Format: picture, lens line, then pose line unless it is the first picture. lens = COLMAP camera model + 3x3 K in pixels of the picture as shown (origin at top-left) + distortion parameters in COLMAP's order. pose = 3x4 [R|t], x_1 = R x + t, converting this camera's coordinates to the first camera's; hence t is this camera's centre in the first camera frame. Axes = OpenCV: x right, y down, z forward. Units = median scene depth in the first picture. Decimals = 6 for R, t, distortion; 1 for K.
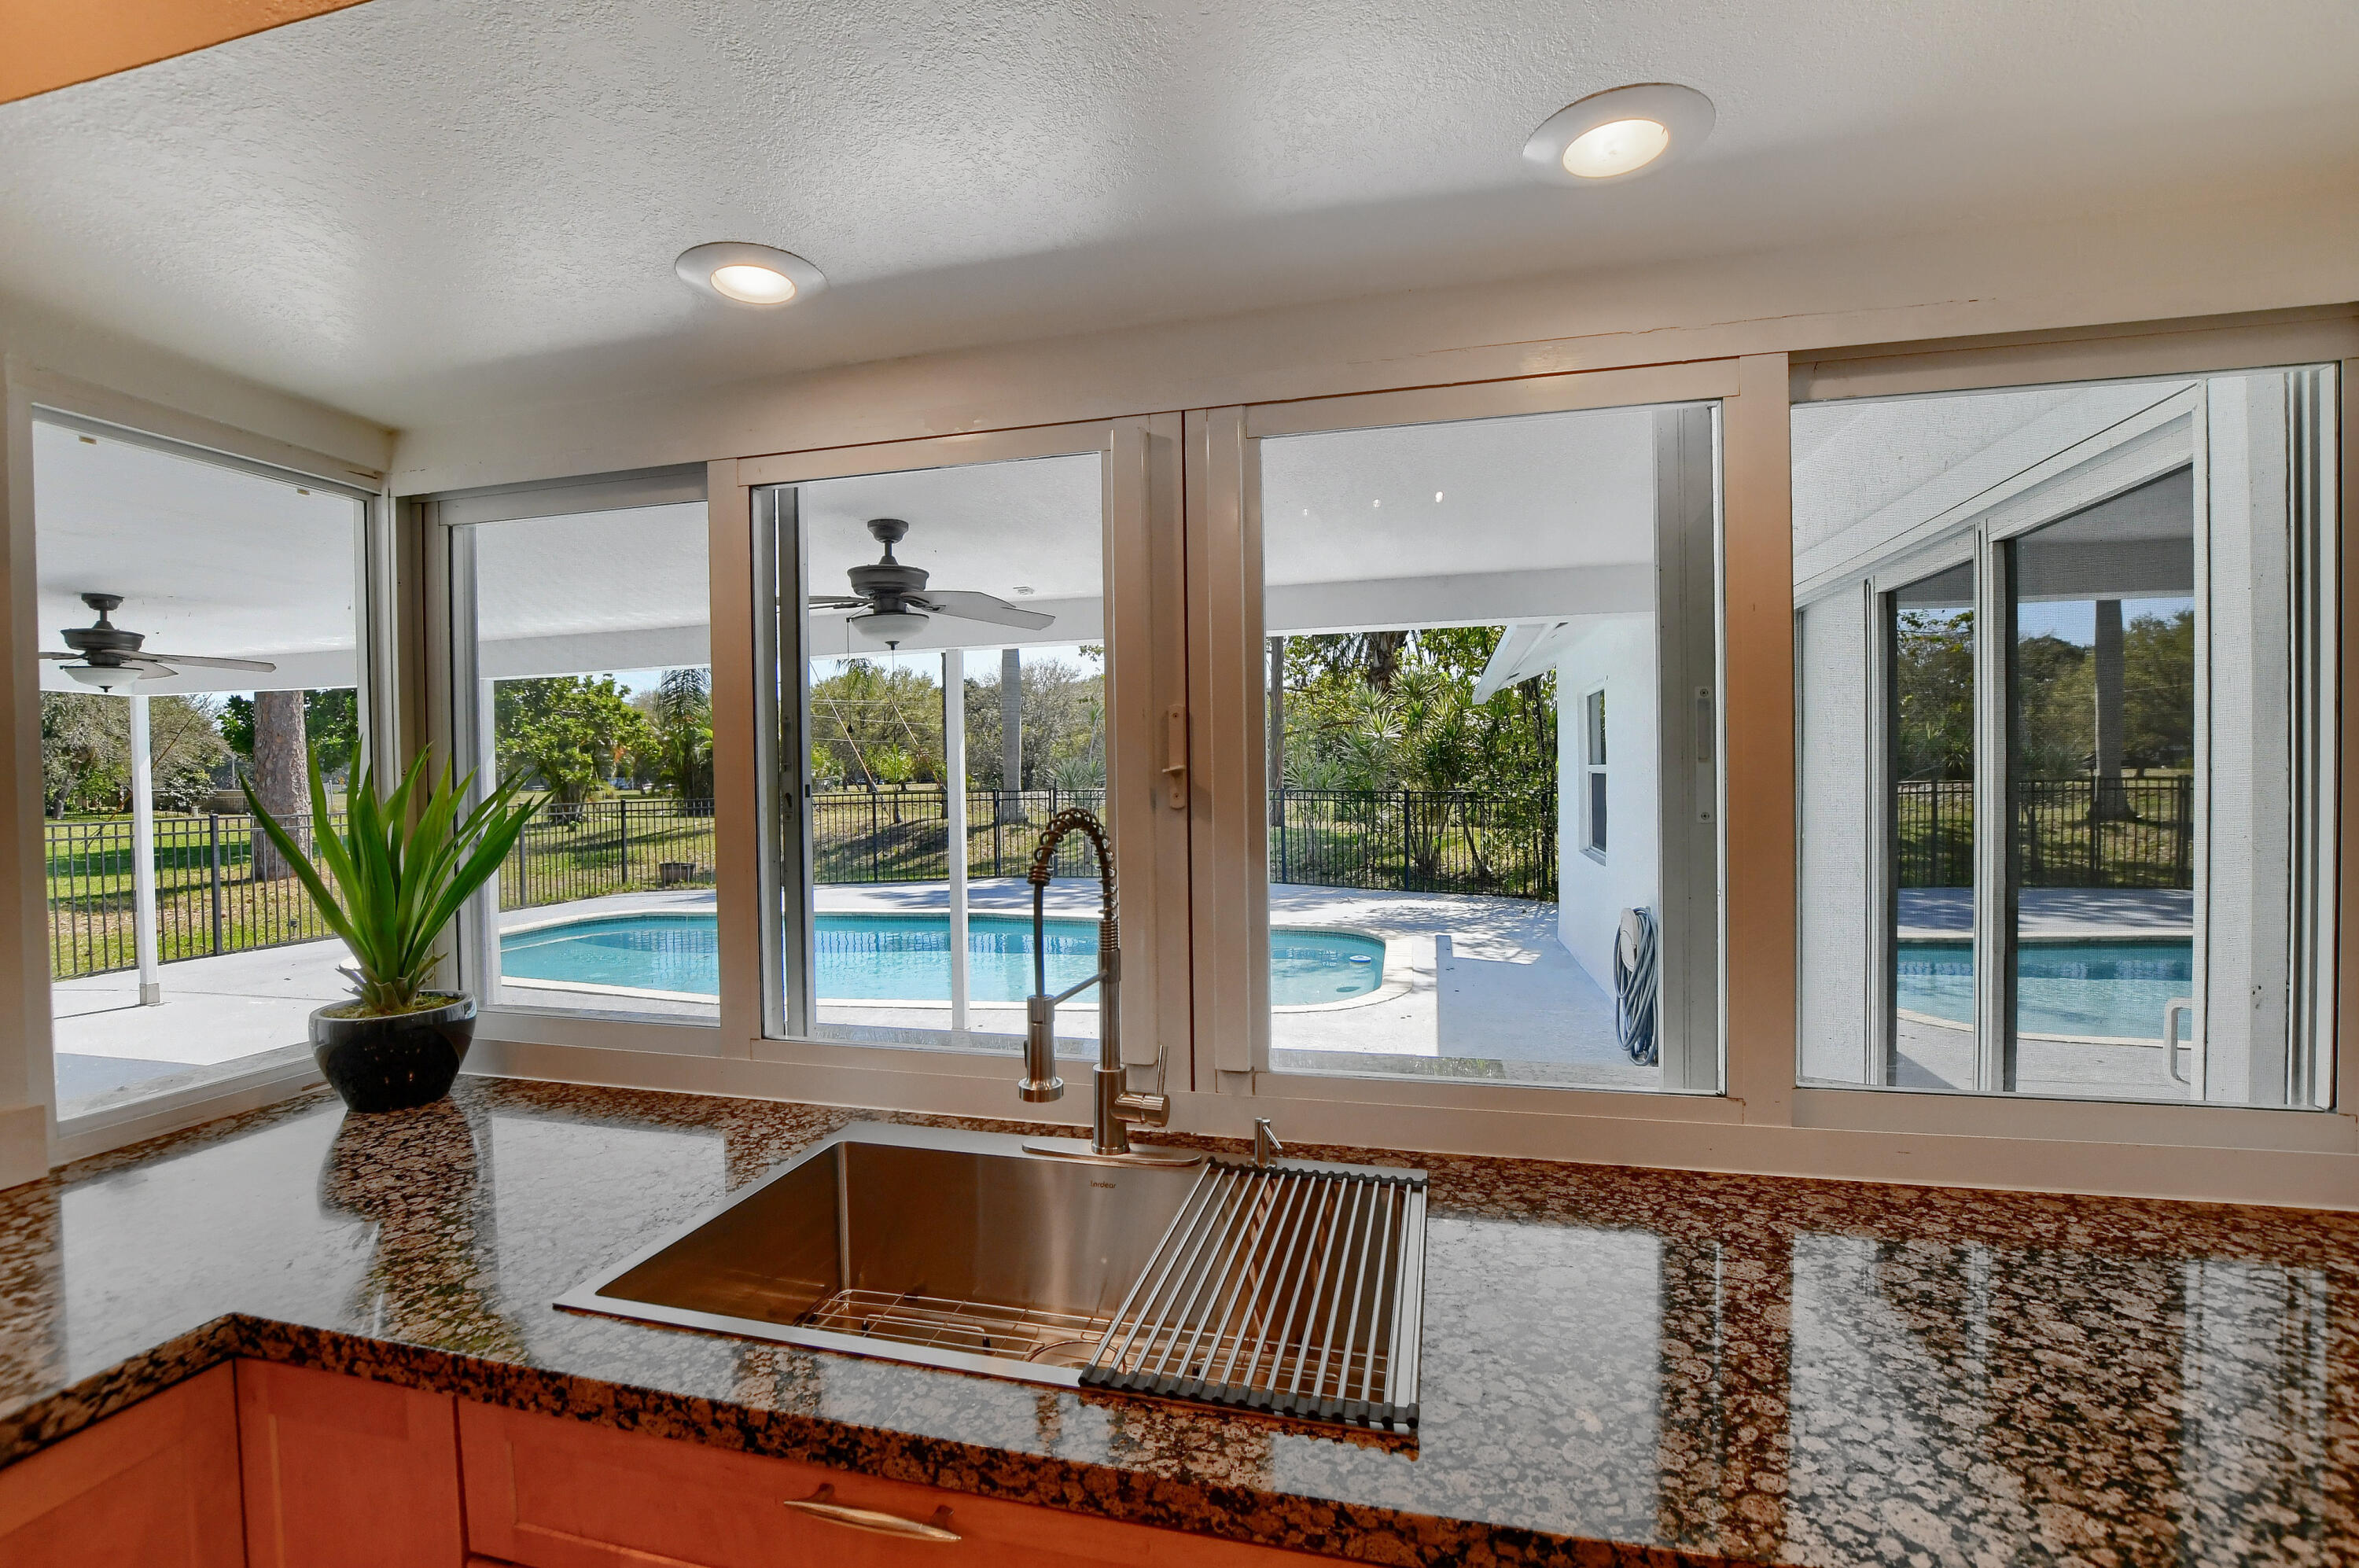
lens RADIAL K [[1063.5, 0, 1172.6], [0, 1063.5, 786.3], [0, 0, 1]] dist [-0.020989, -0.000206]
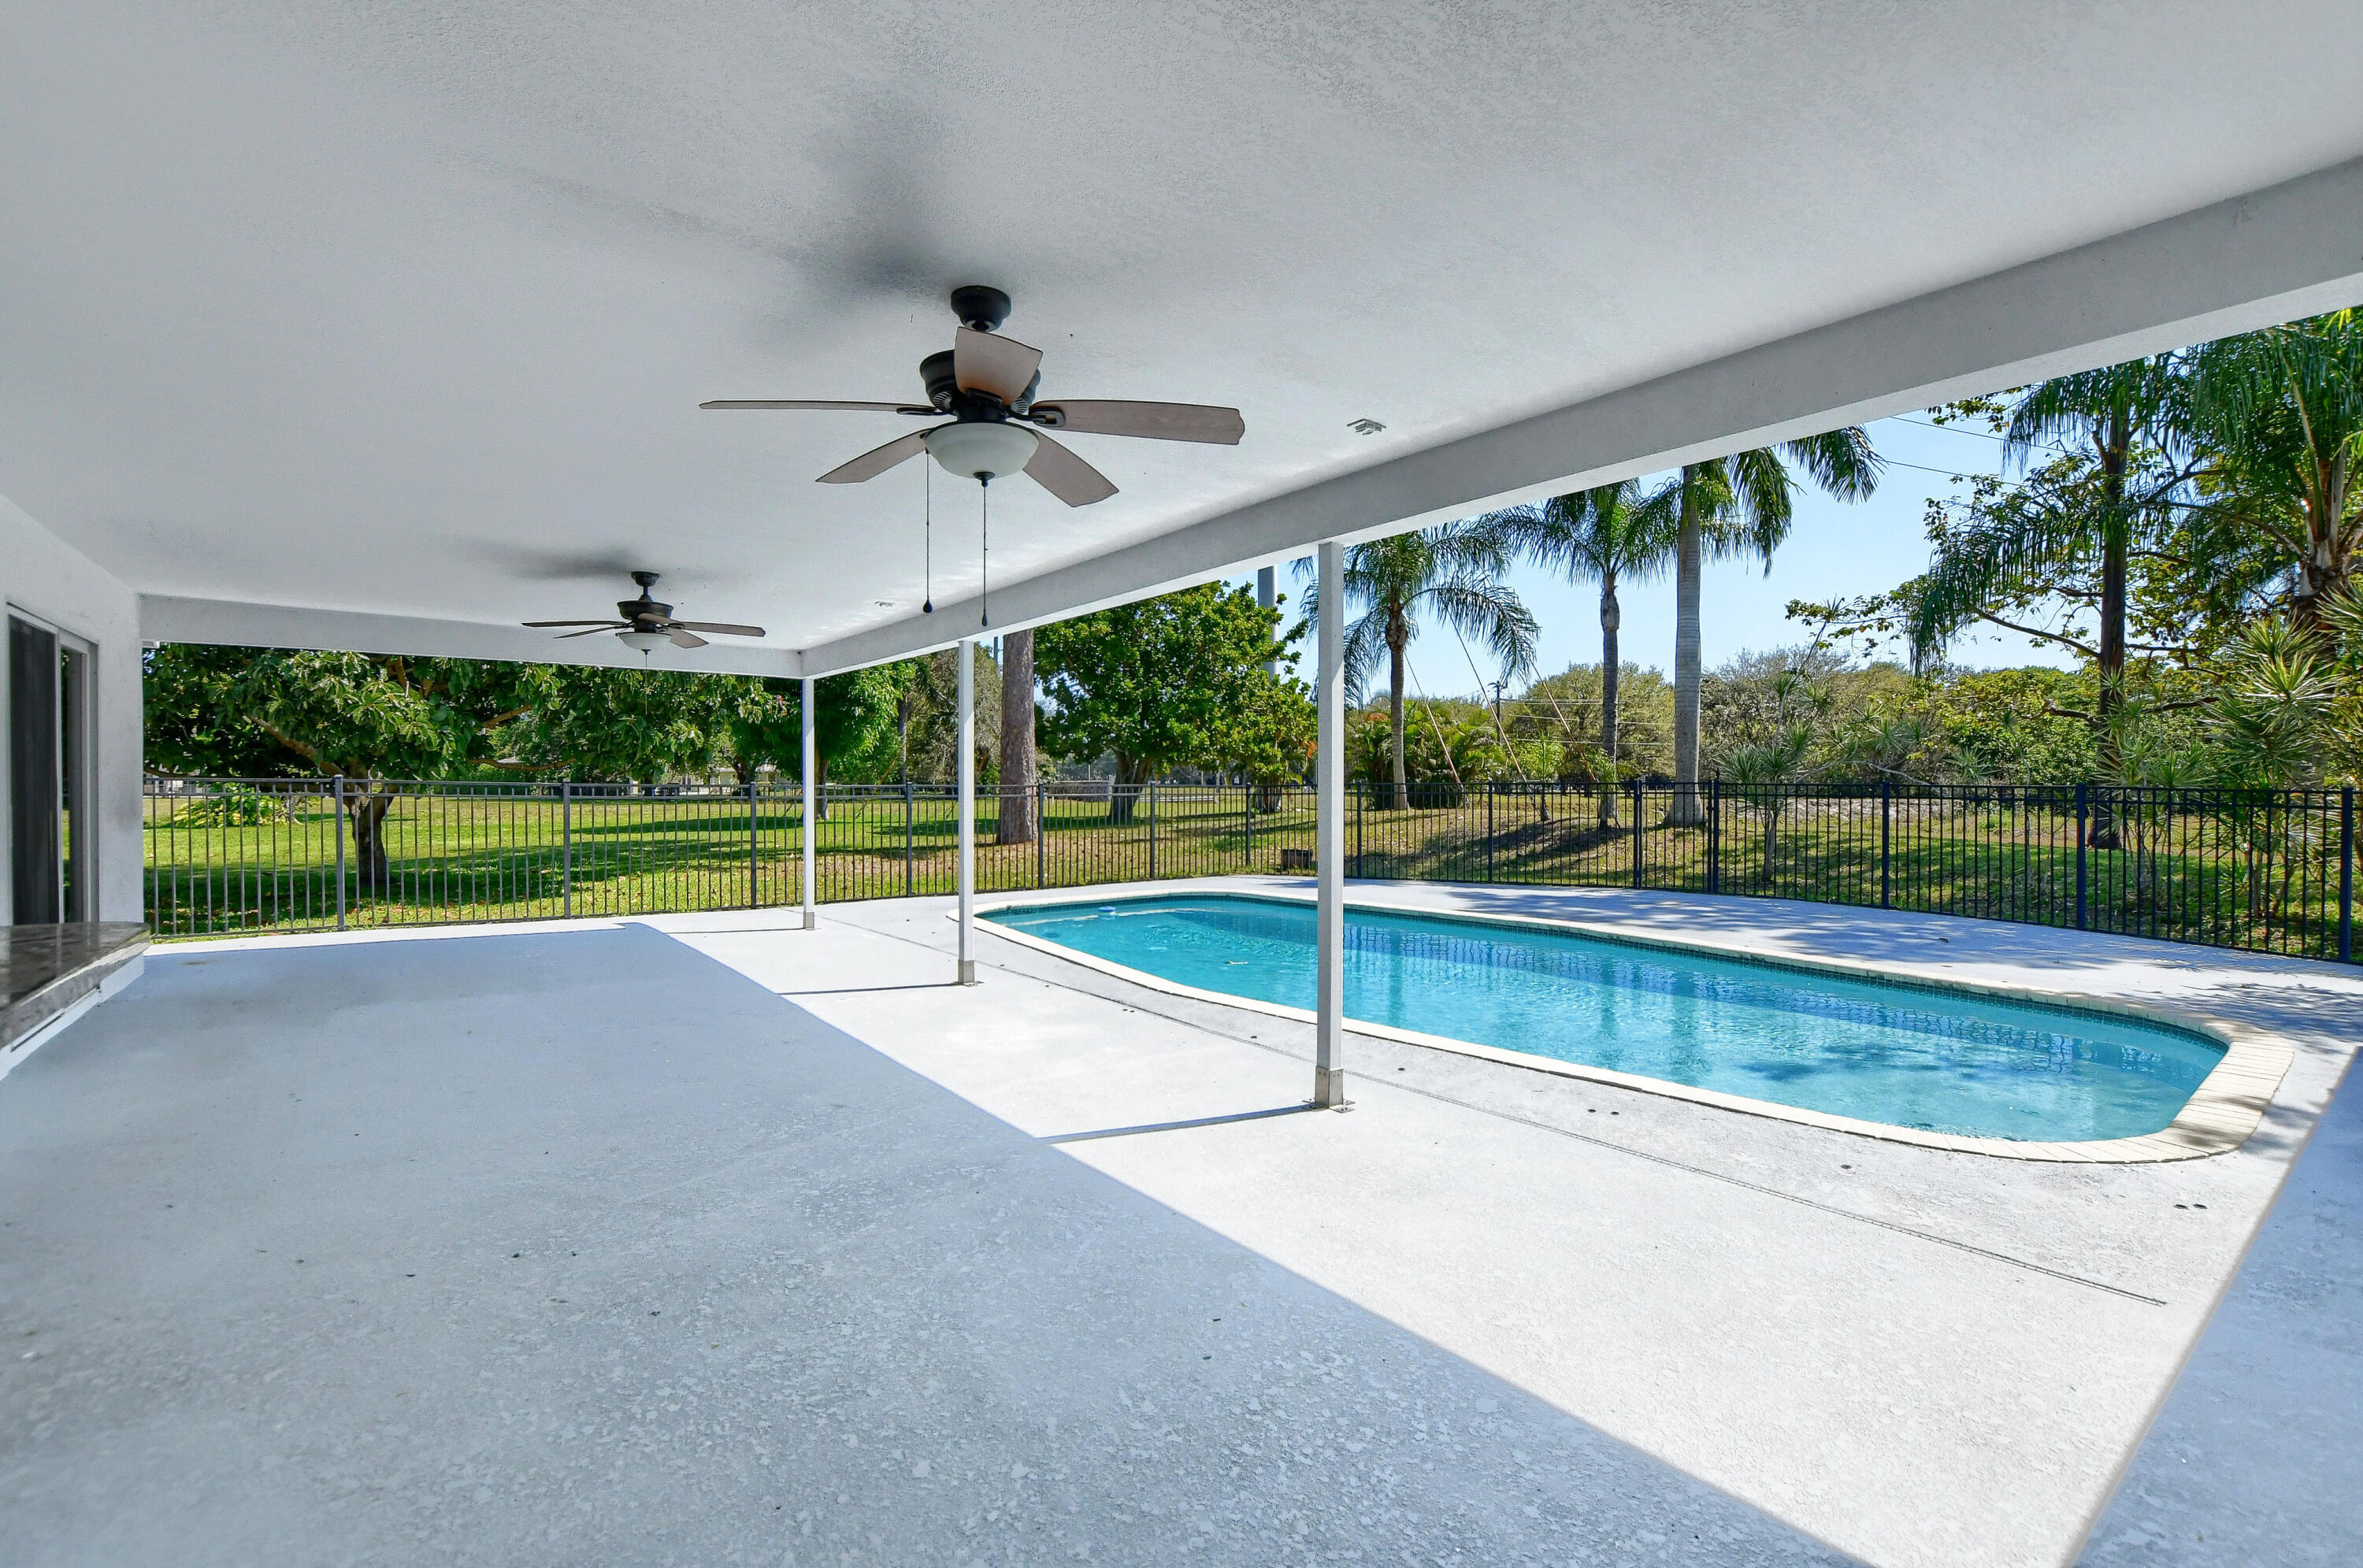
lens RADIAL K [[1065.2, 0, 1174.6], [0, 1065.2, 786.3], [0, 0, 1]] dist [-0.020989, -0.000206]
pose [[0.785459, 0.017873, -0.618655, 0.076174], [-0.021582, 0.999766, 0.001483, 0.017550], [0.618537, 0.012187, 0.785661, 0.173477]]
